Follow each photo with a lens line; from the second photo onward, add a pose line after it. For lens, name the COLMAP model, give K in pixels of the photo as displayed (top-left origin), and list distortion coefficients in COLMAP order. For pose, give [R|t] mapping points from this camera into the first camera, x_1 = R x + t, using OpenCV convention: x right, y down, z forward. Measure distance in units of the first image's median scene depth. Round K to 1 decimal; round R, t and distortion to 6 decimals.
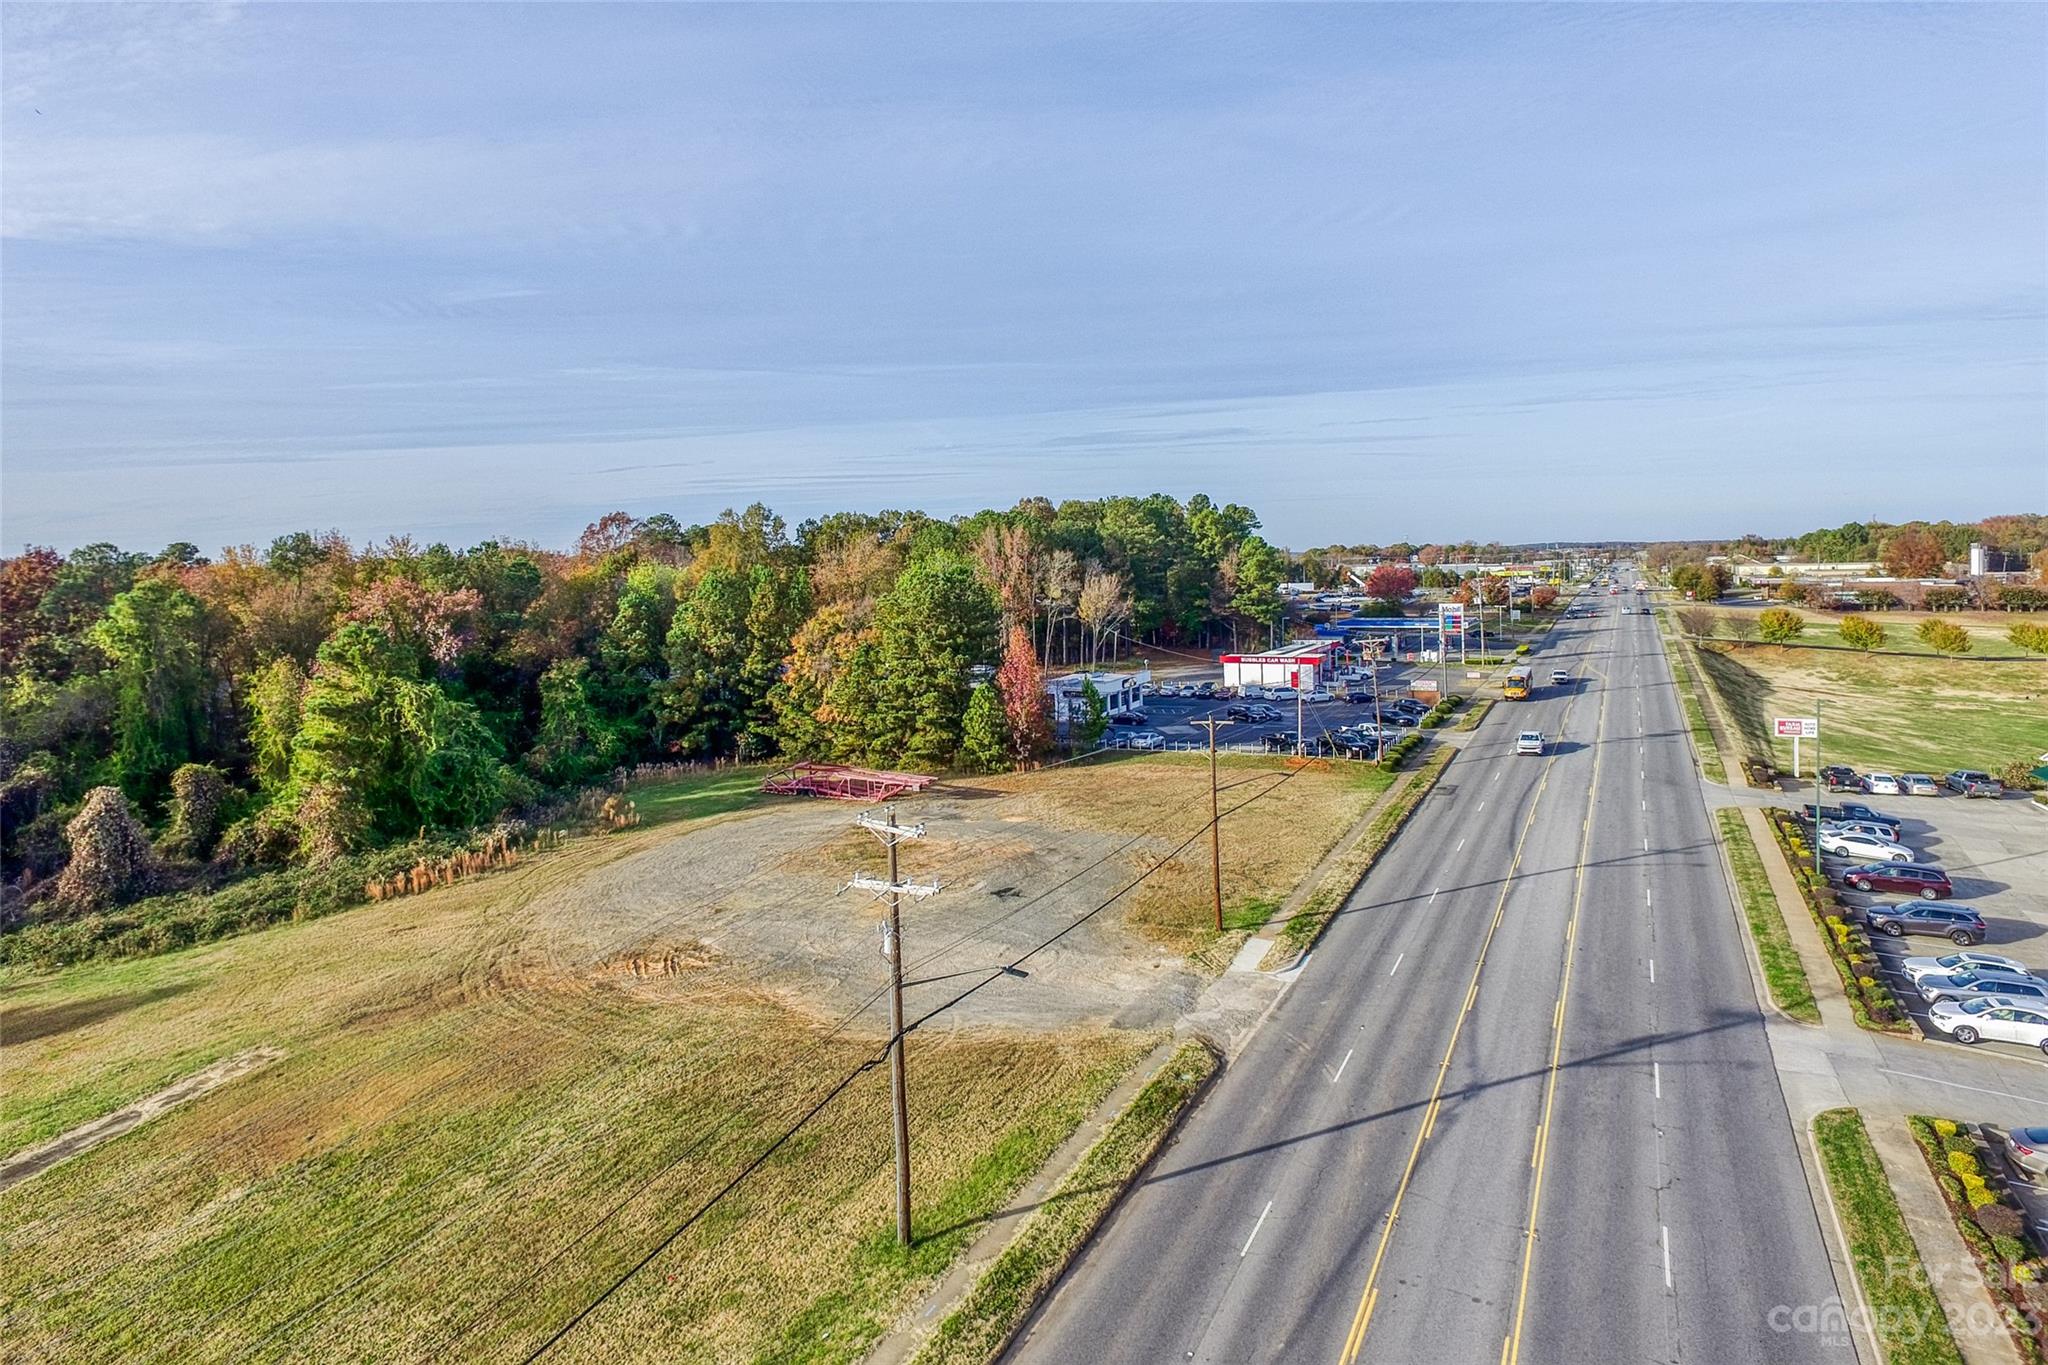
lens RADIAL K [[1183.8, 0, 1033.6], [0, 1183.8, 598.8], [0, 0, 1]] dist [-0.006285, 0.011841]
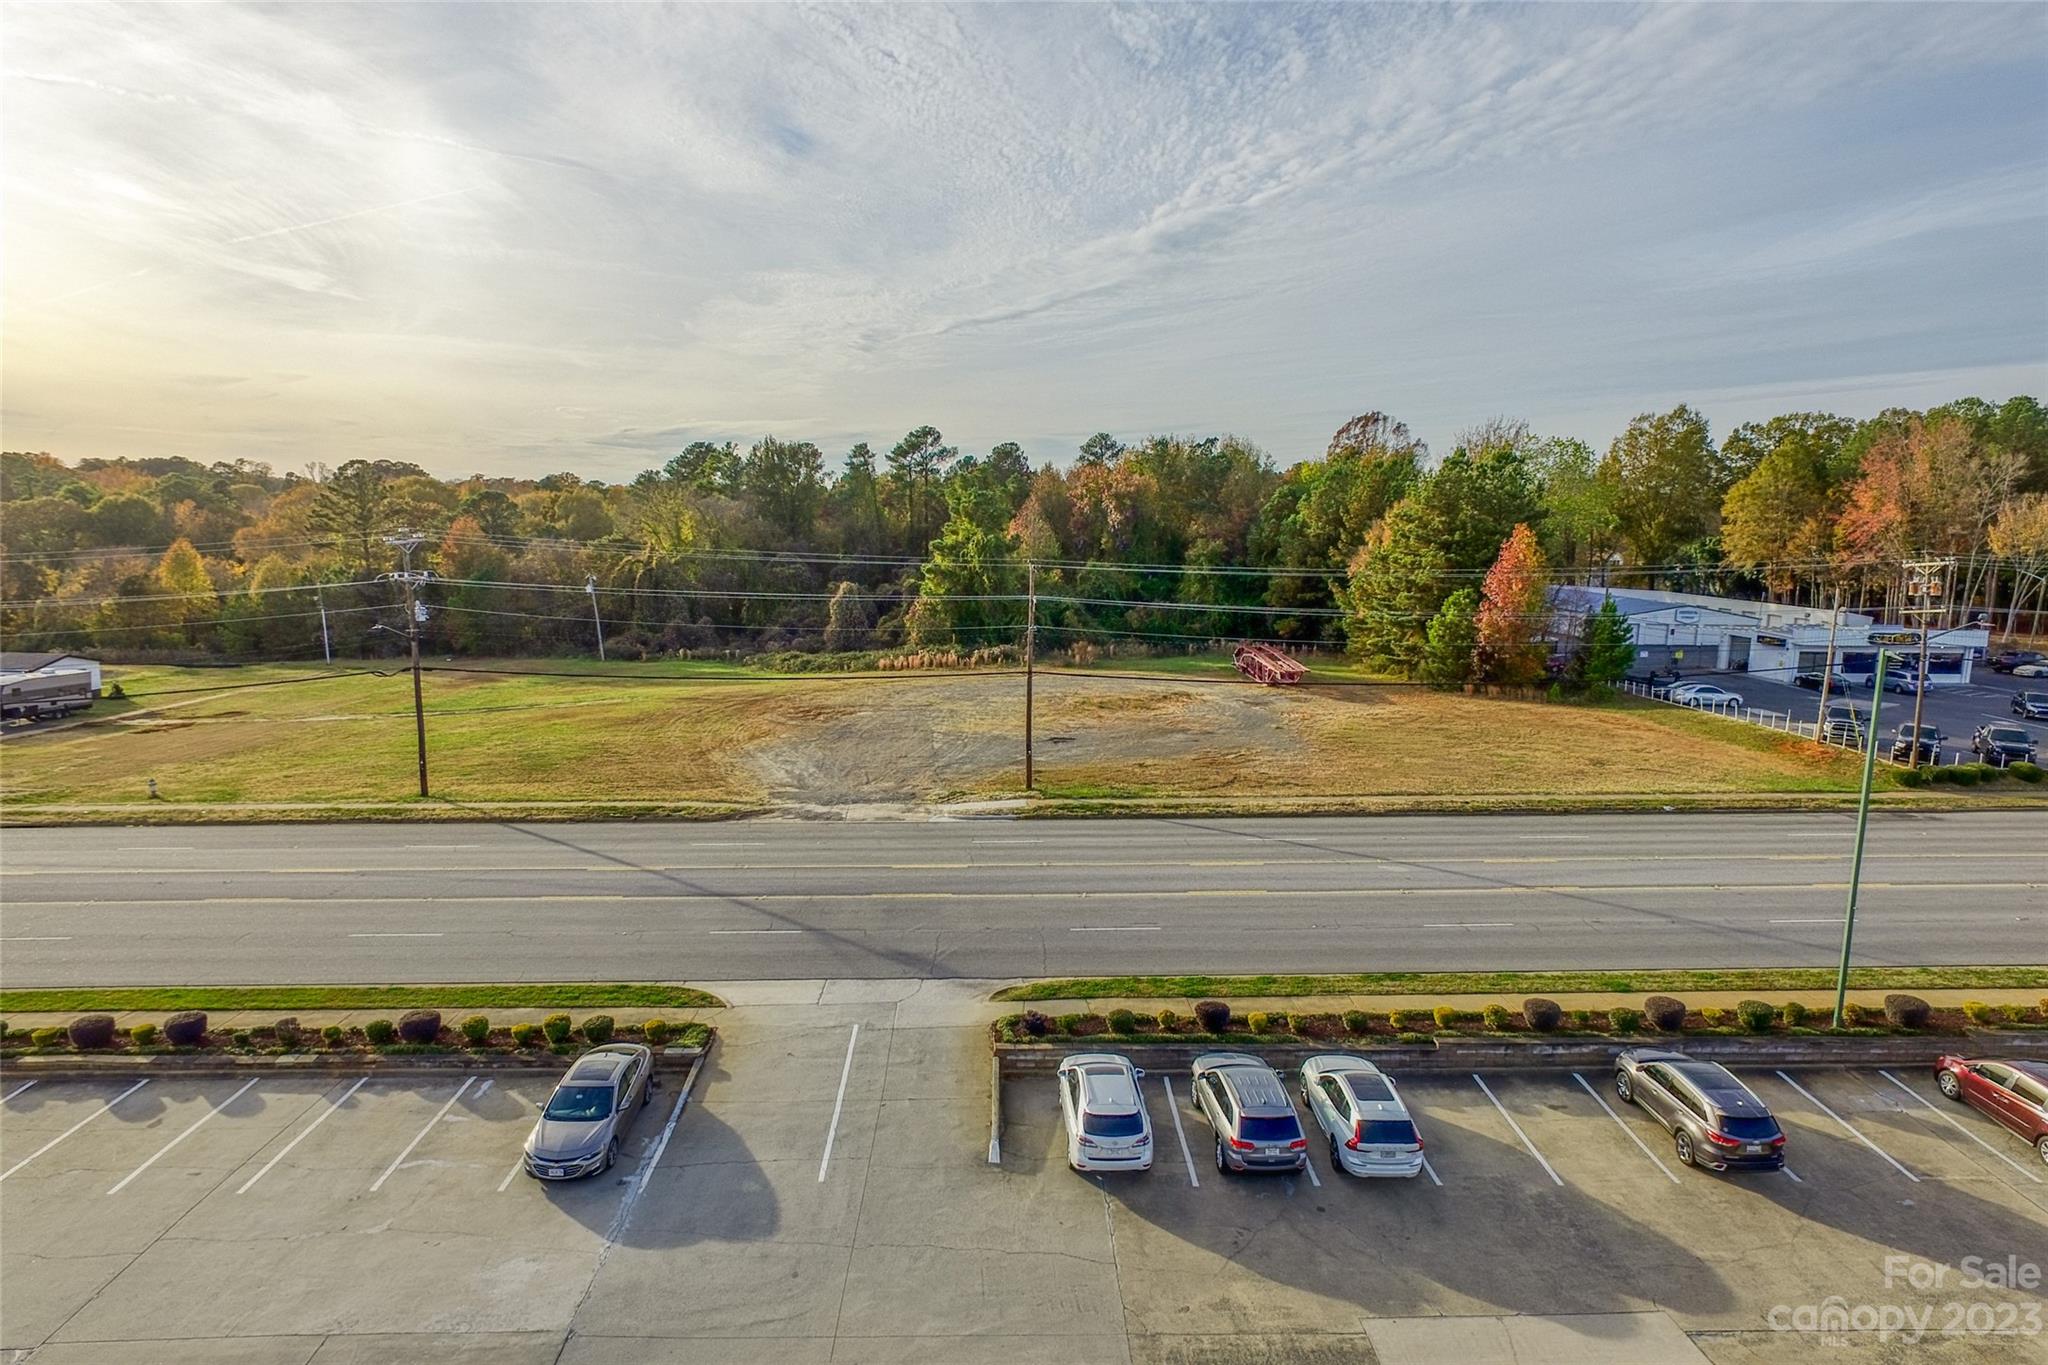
lens RADIAL K [[1189.6, 0, 1026.2], [0, 1189.6, 736.2], [0, 0, 1]] dist [0.001135, 0.001436]
pose [[0.478005, 0.192428, -0.857020, 0.572577], [-0.056420, 0.980419, 0.188666, 0.032725], [0.876543, -0.041831, 0.479502, 0.313435]]
